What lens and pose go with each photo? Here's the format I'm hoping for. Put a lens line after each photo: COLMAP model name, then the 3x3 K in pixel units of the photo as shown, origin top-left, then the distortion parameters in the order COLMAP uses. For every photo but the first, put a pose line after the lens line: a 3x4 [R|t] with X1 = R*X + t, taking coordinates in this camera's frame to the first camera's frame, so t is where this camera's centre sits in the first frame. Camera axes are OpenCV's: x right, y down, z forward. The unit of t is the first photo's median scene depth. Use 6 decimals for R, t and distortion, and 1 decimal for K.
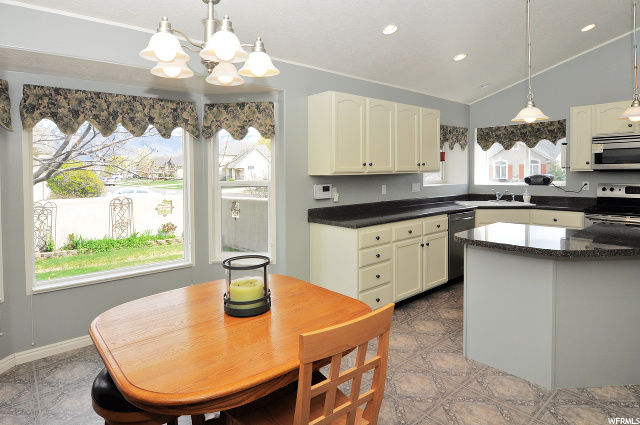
lens RADIAL K [[358.1, 0, 317.4], [0, 358.1, 211.4], [0, 0, 1]] dist [-0.003925, -0.001199]
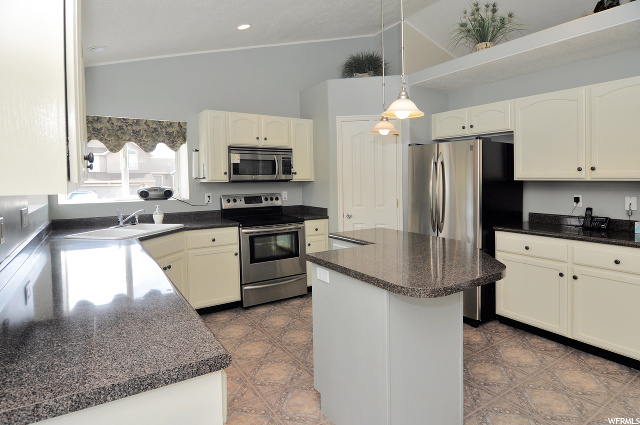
lens RADIAL K [[358.1, 0, 317.4], [0, 358.1, 211.4], [0, 0, 1]] dist [-0.003925, -0.001199]
pose [[0.147758, -0.078036, 0.985940, -0.120402], [0.113712, 0.991612, 0.061444, -0.061025], [-0.982465, 0.103035, 0.155392, 0.569999]]
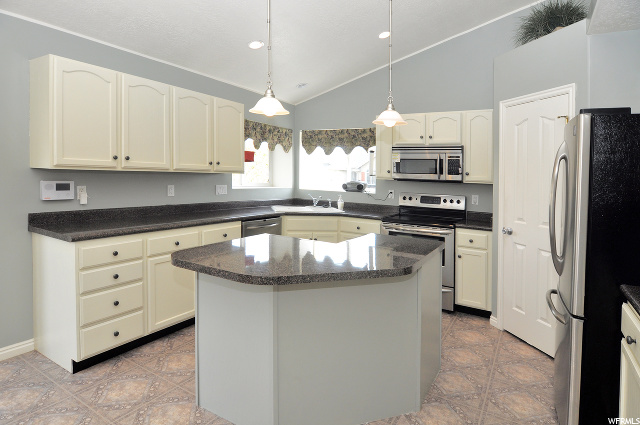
lens RADIAL K [[353.7, 0, 320.0], [0, 353.7, 212.5], [0, 0, 1]] dist [-0.004550, -0.000950]
pose [[0.949680, 0.016913, 0.312764, 0.234906], [-0.017088, 0.999852, -0.002181, -0.013013], [-0.312754, -0.003273, 0.949828, 0.098185]]
